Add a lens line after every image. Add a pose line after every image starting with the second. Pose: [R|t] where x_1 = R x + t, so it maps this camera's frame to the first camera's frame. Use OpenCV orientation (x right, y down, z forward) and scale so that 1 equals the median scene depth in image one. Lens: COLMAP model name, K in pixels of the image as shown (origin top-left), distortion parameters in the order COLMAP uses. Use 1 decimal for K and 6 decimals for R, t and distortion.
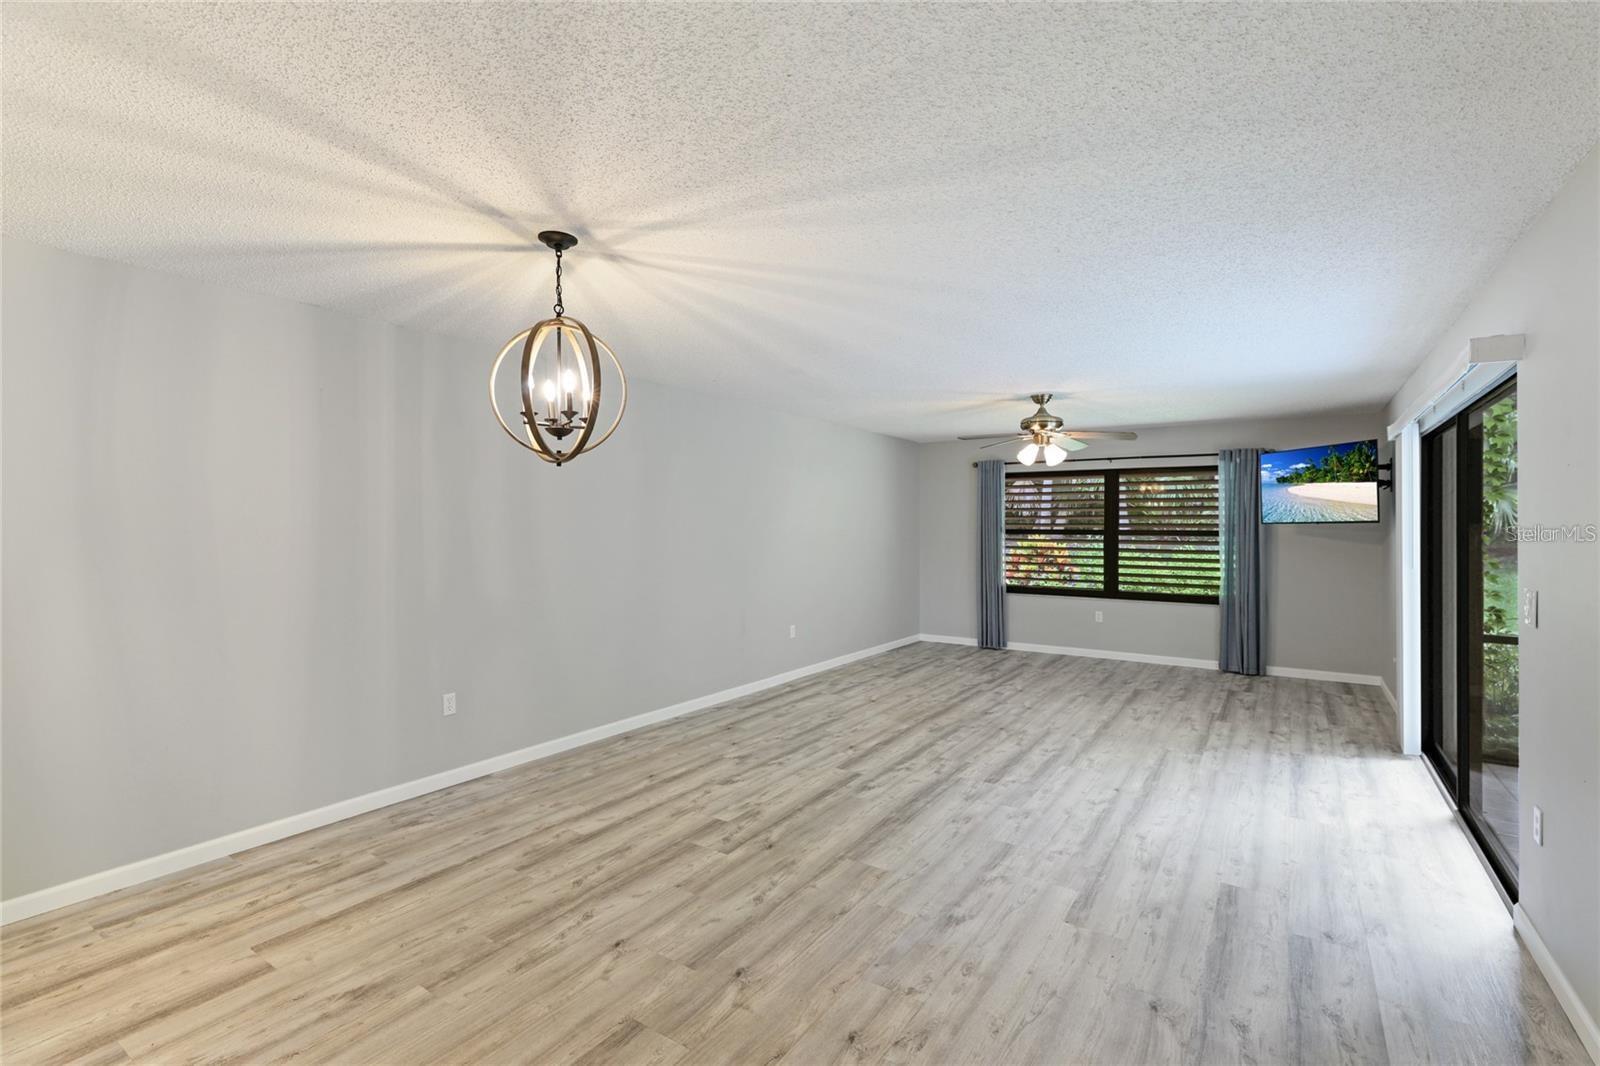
lens RADIAL K [[722.5, 0, 771.2], [0, 722.5, 522.9], [0, 0, 1]] dist [0.000229, 0.000138]
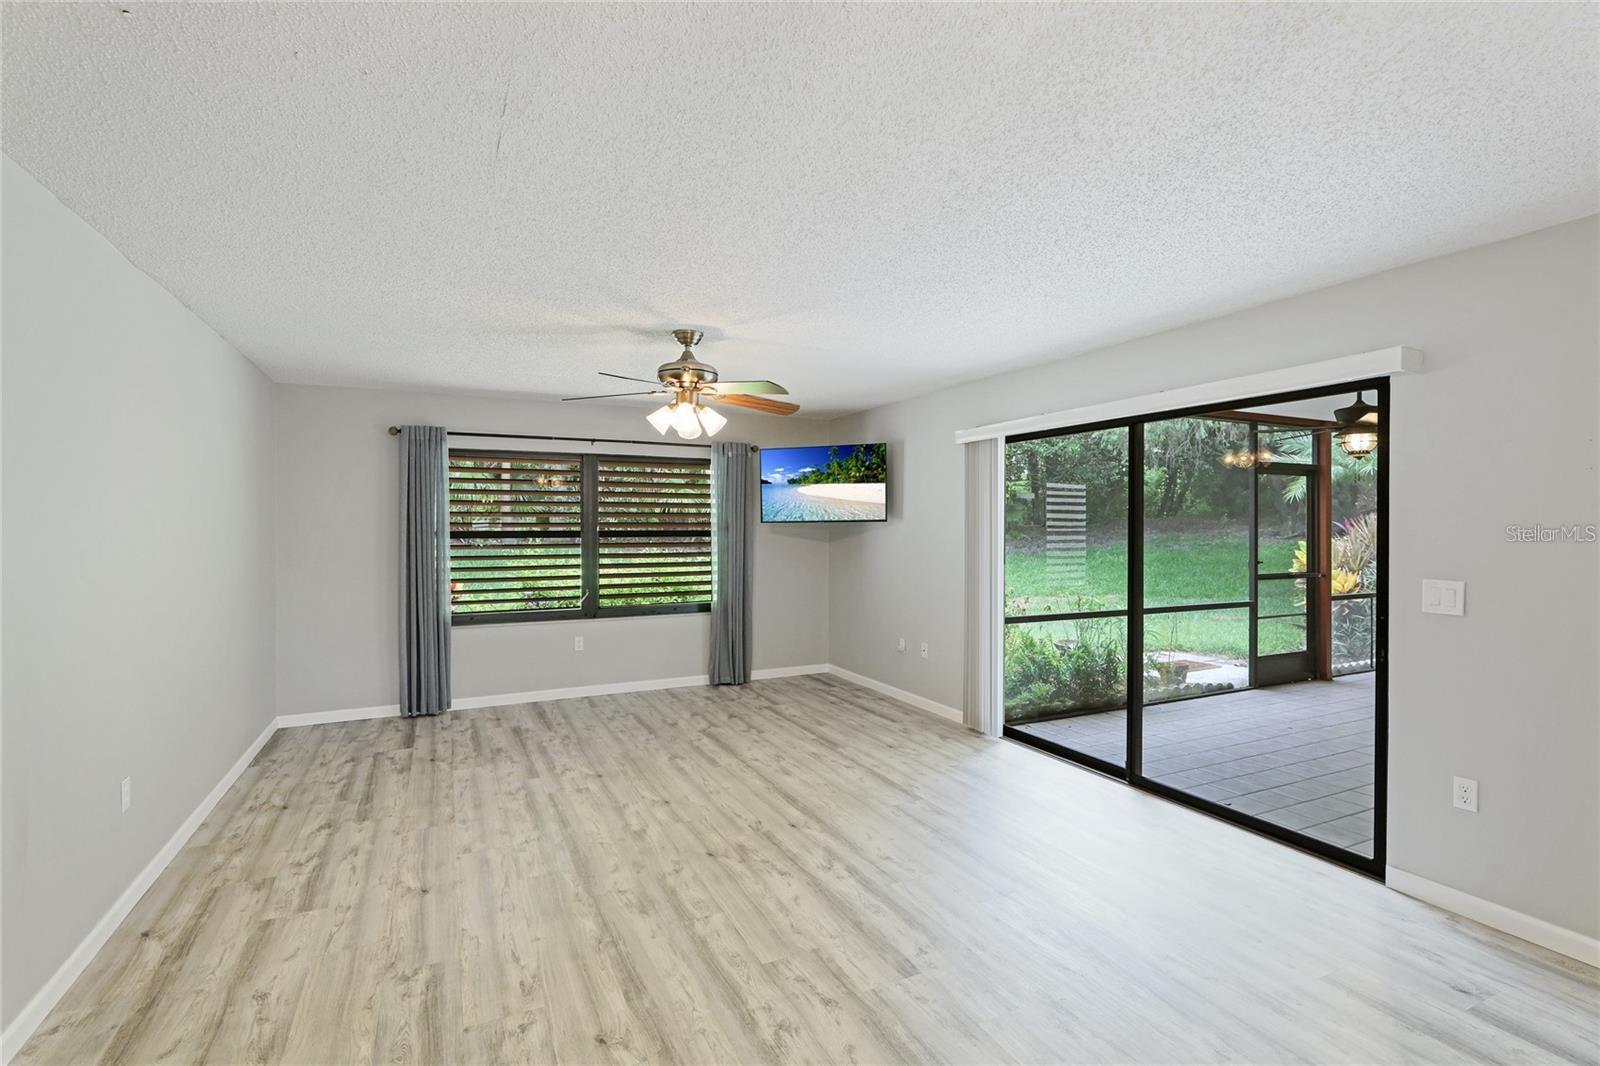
lens RADIAL K [[747.2, 0, 800.4], [0, 747.2, 526.7], [0, 0, 1]] dist [0.002961, 0.000140]
pose [[0.476326, -0.004104, 0.879259, -0.219596], [-0.001572, 0.999984, 0.005519, 0.000242], [-0.879267, -0.004011, 0.476312, 0.668975]]
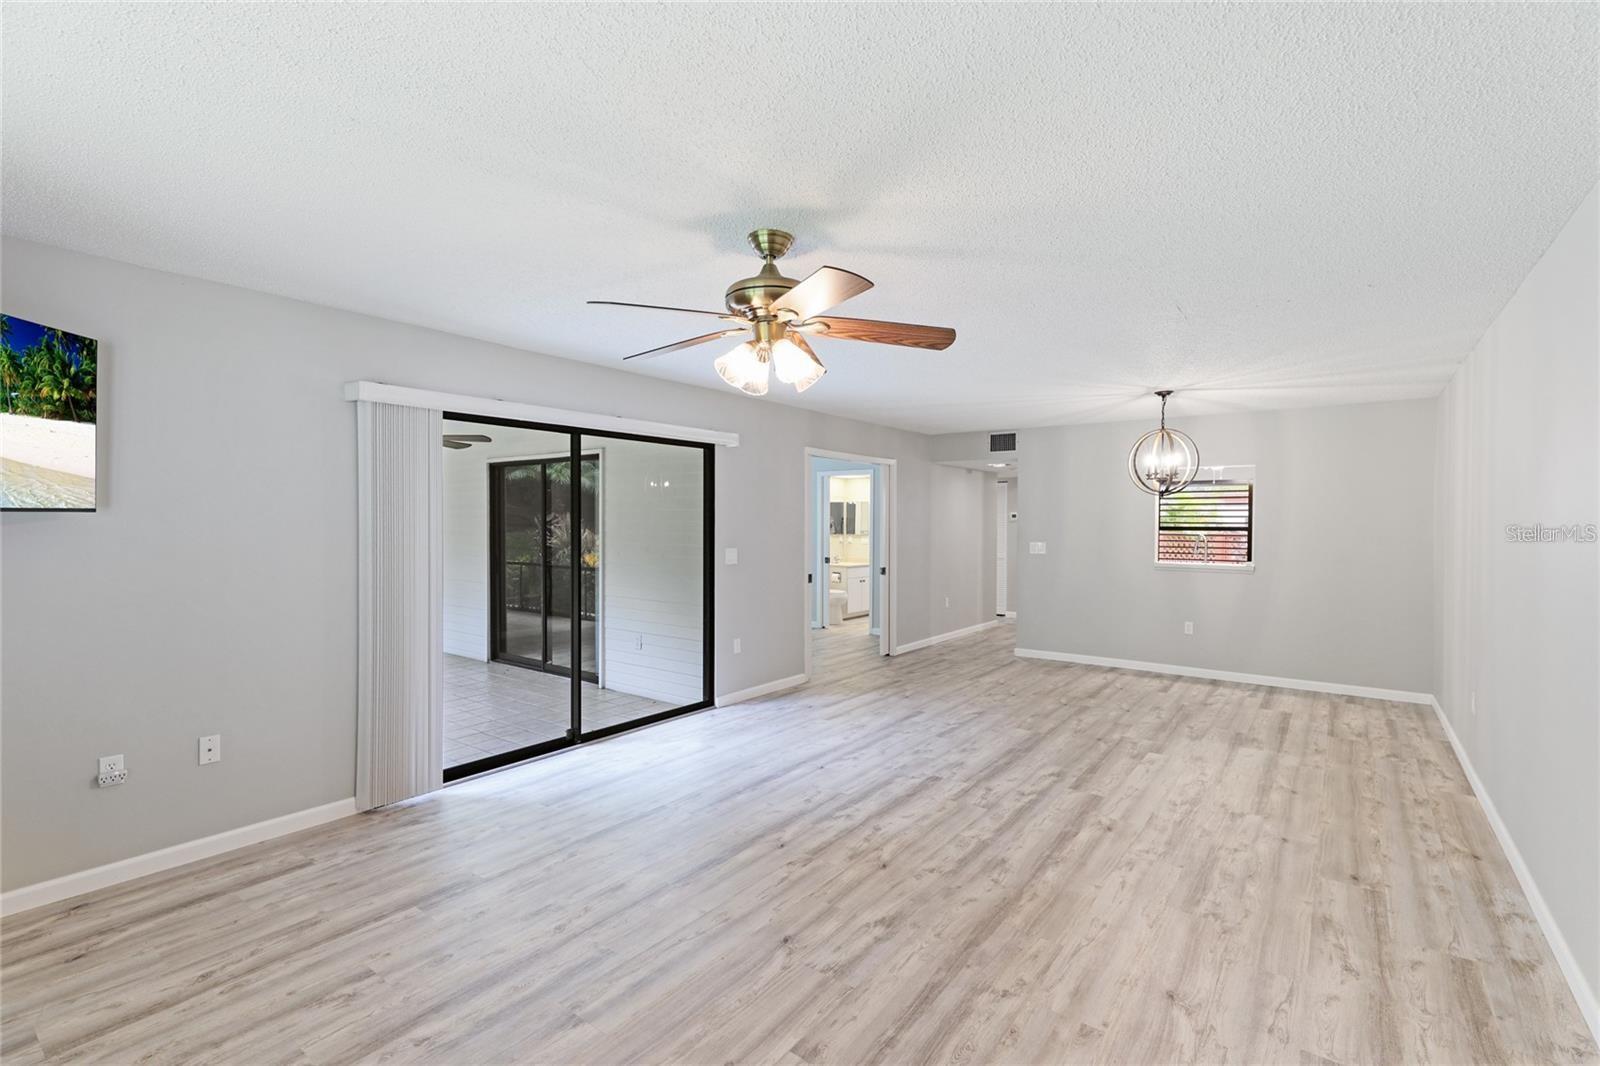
lens RADIAL K [[732.3, 0, 798.2], [0, 732.3, 526.9], [0, 0, 1]] dist [0.002993, 0.000890]
pose [[-0.999896, -0.006616, 0.012831, 0.408655], [-0.006576, 0.999973, 0.003164, 0.004766], [-0.012852, 0.003079, -0.999913, 1.706143]]
